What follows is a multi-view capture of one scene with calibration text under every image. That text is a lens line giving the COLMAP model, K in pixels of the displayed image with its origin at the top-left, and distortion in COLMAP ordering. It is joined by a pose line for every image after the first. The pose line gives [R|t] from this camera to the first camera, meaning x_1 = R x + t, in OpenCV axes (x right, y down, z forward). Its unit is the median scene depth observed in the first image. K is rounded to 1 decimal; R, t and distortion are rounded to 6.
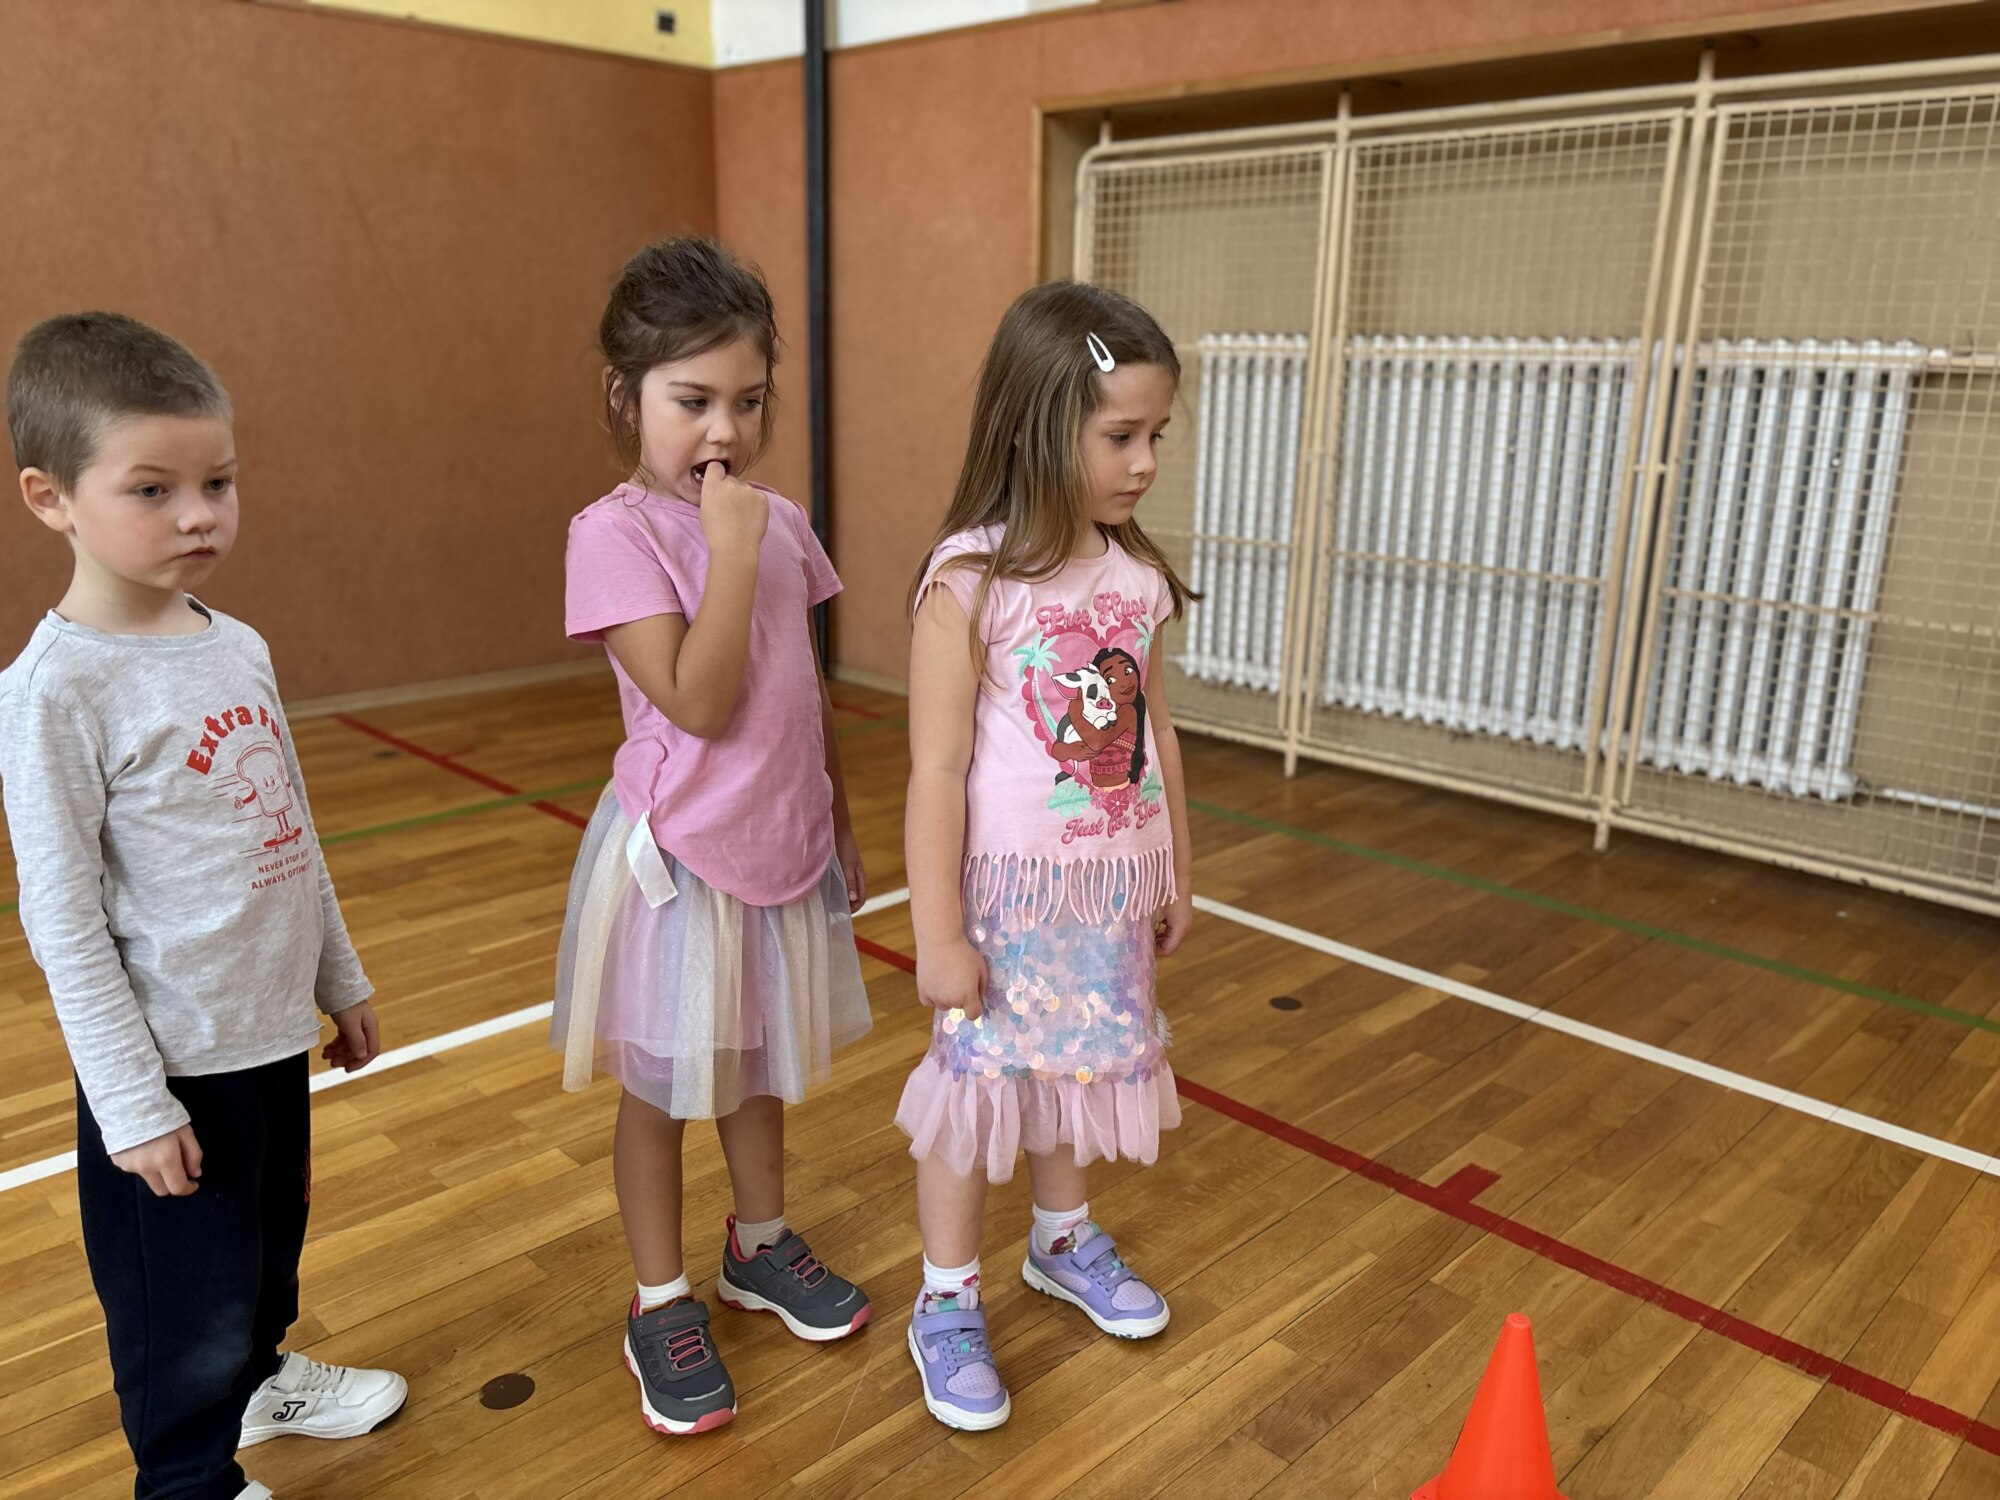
lens RADIAL K [[1514.8, 0, 996.6], [0, 1514.8, 750.8], [0, 0, 1]] dist [0.030602, -0.011499]
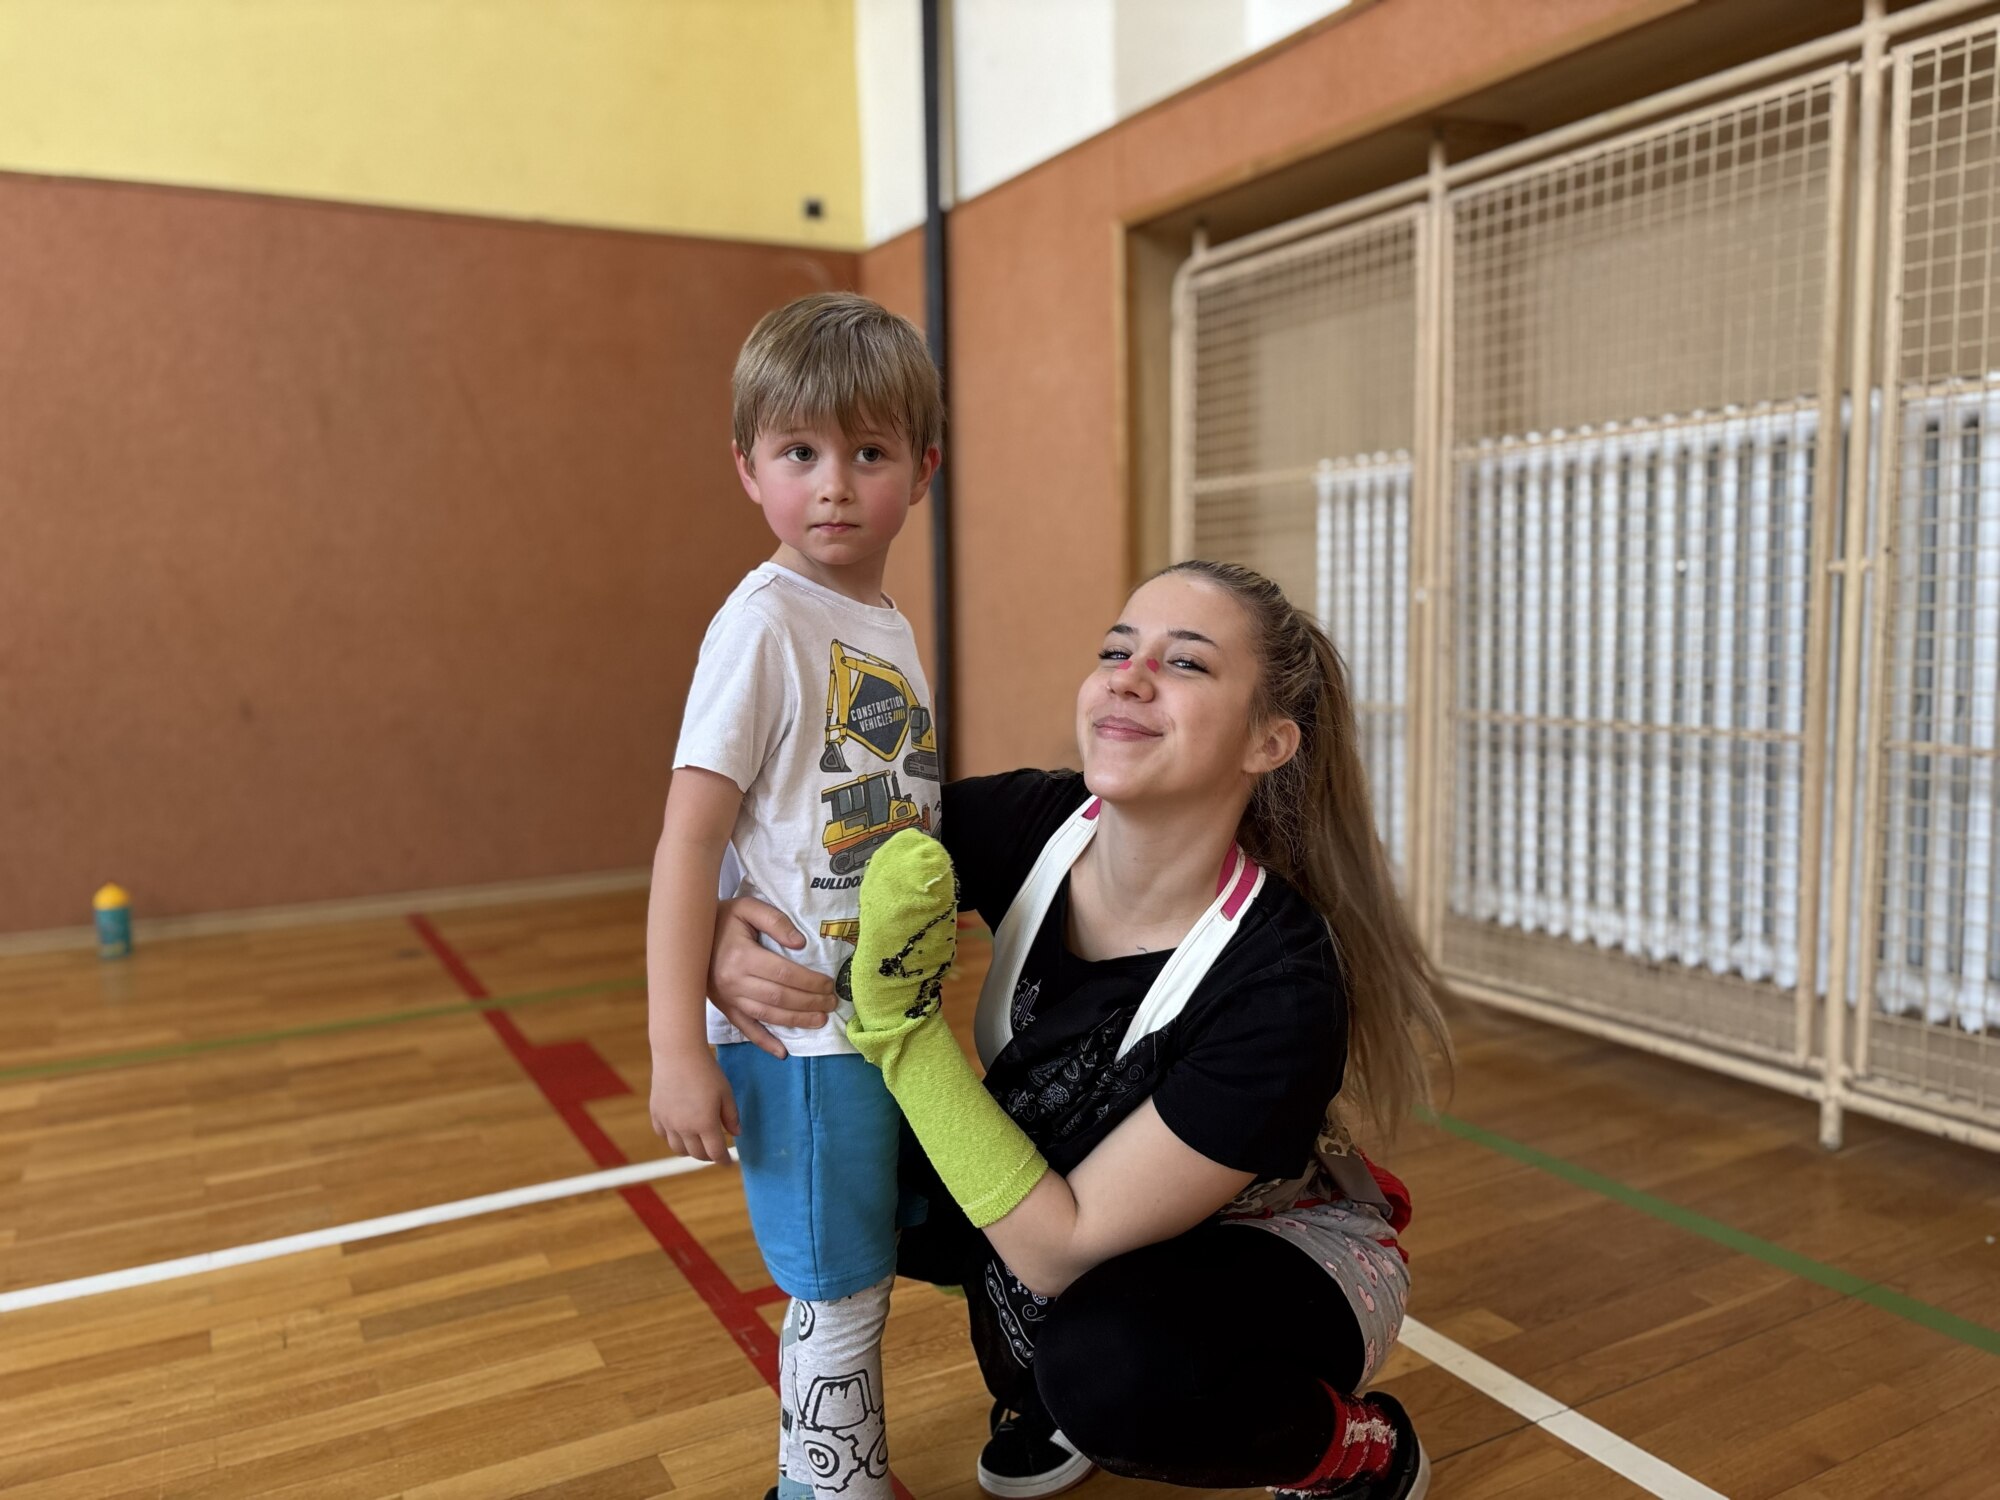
lens RADIAL K [[1514.8, 0, 1037.7], [0, 1514.8, 710.8], [0, 0, 1]] dist [0.030602, -0.011499]
pose [[0.965613, -0.009508, -0.259810, 0.238328], [-0.041875, 0.980595, -0.191518, 0.022415], [0.256589, 0.195812, 0.946478, 0.258257]]
